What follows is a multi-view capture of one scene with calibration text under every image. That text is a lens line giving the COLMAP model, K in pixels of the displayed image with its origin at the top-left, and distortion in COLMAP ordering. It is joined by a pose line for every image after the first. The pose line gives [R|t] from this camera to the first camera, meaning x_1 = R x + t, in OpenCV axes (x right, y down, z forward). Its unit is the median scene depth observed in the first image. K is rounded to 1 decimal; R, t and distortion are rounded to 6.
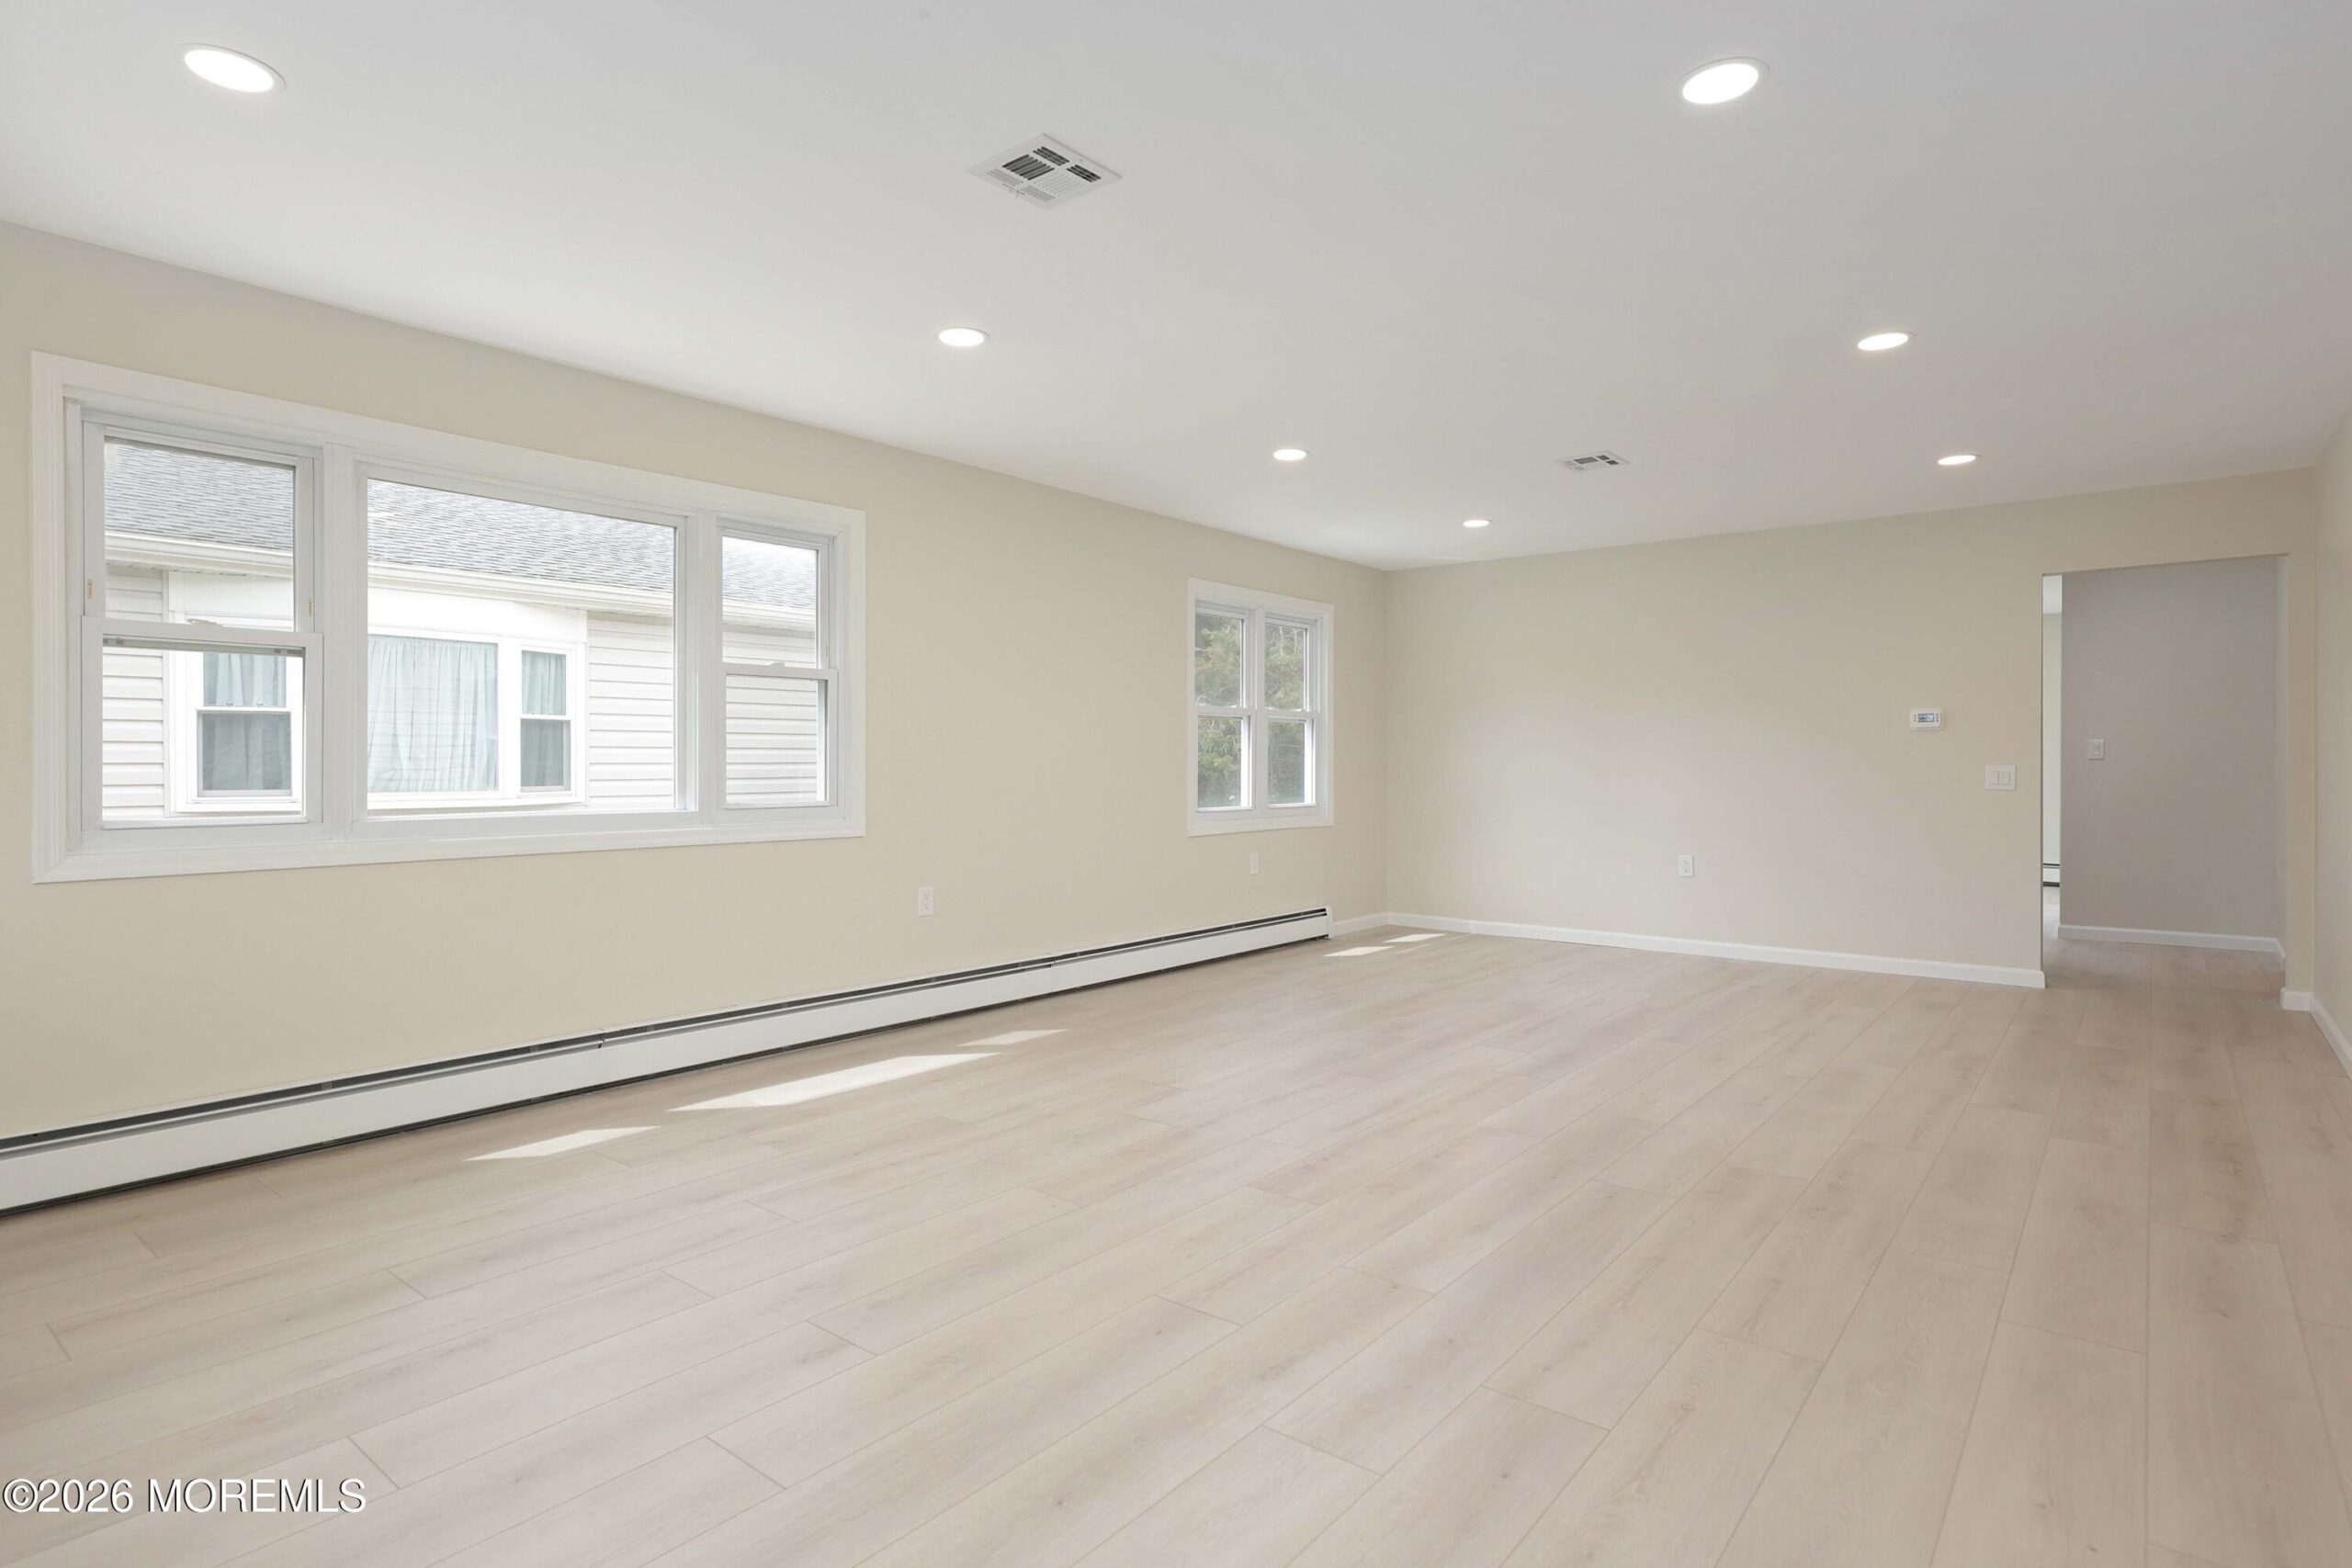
lens RADIAL K [[1185.6, 0, 1172.2], [0, 1185.6, 766.1], [0, 0, 1]] dist [0.002919, -0.000484]
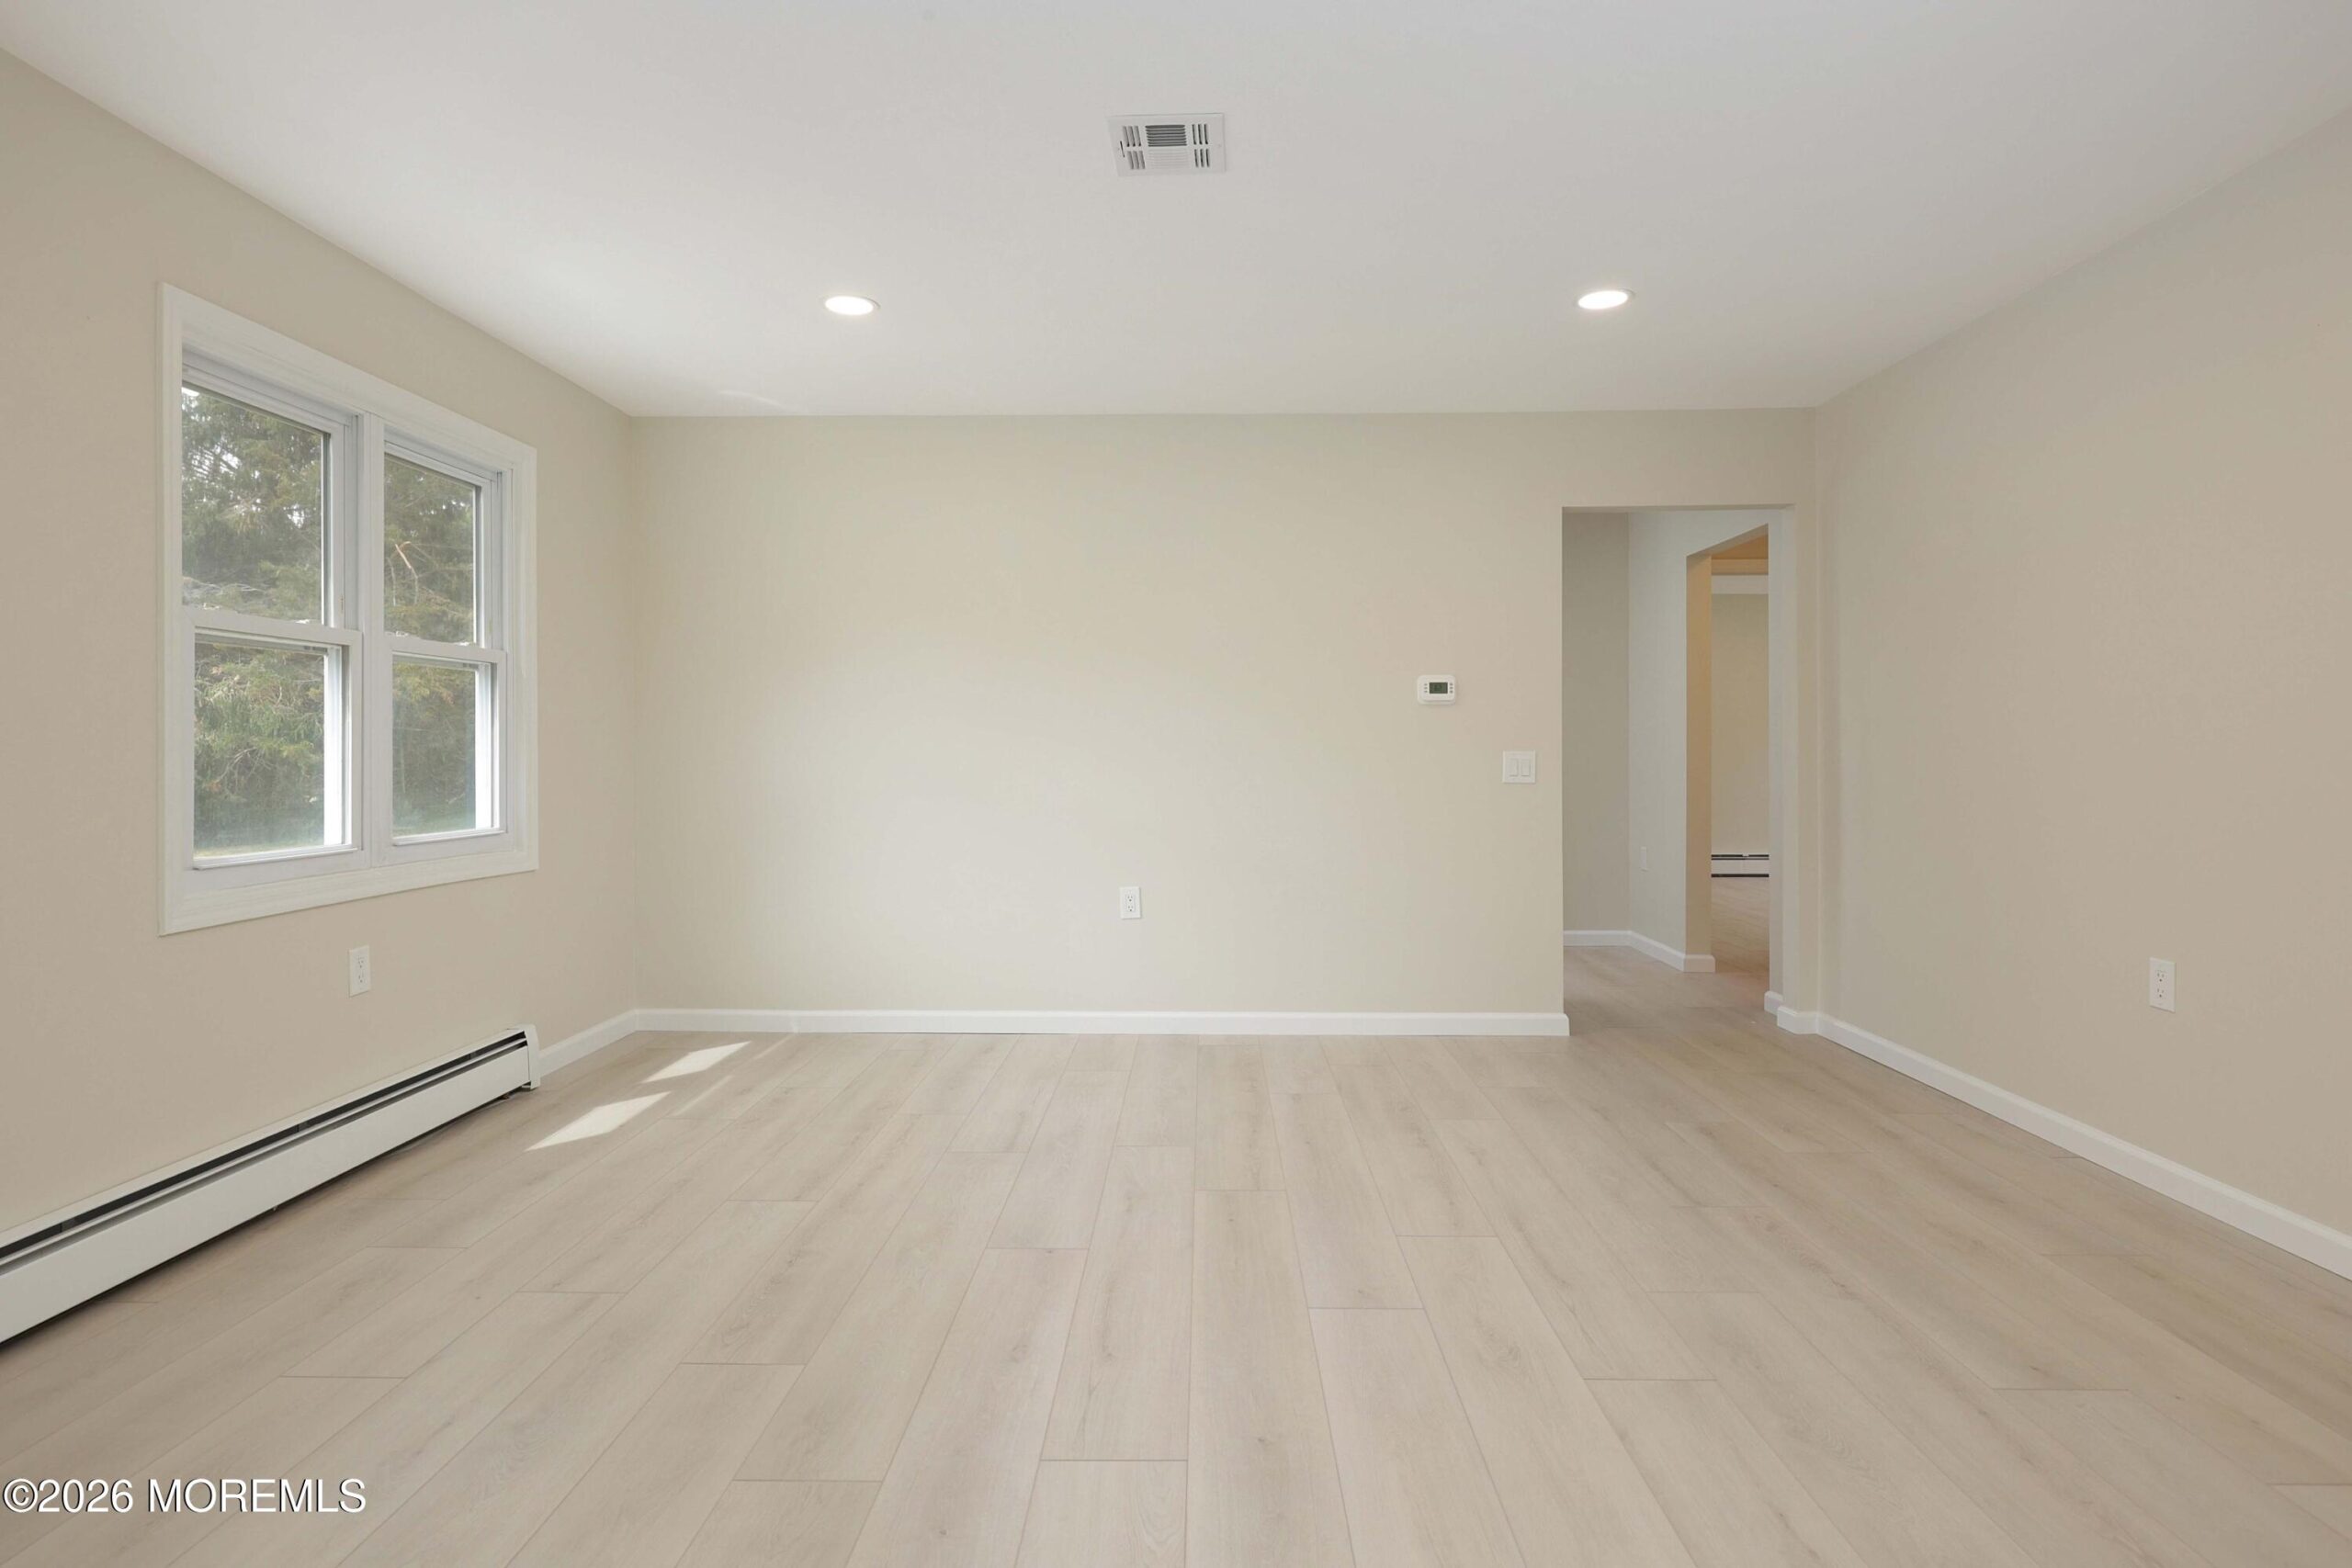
lens RADIAL K [[1302.2, 0, 1220.4], [0, 1302.2, 751.4], [0, 0, 1]] dist [0.001223, 0.000711]
pose [[0.791272, -0.002736, 0.611458, 0.022490], [0.004017, 0.999992, -0.000723, -0.000609], [-0.611451, 0.003029, 0.791277, 0.362447]]
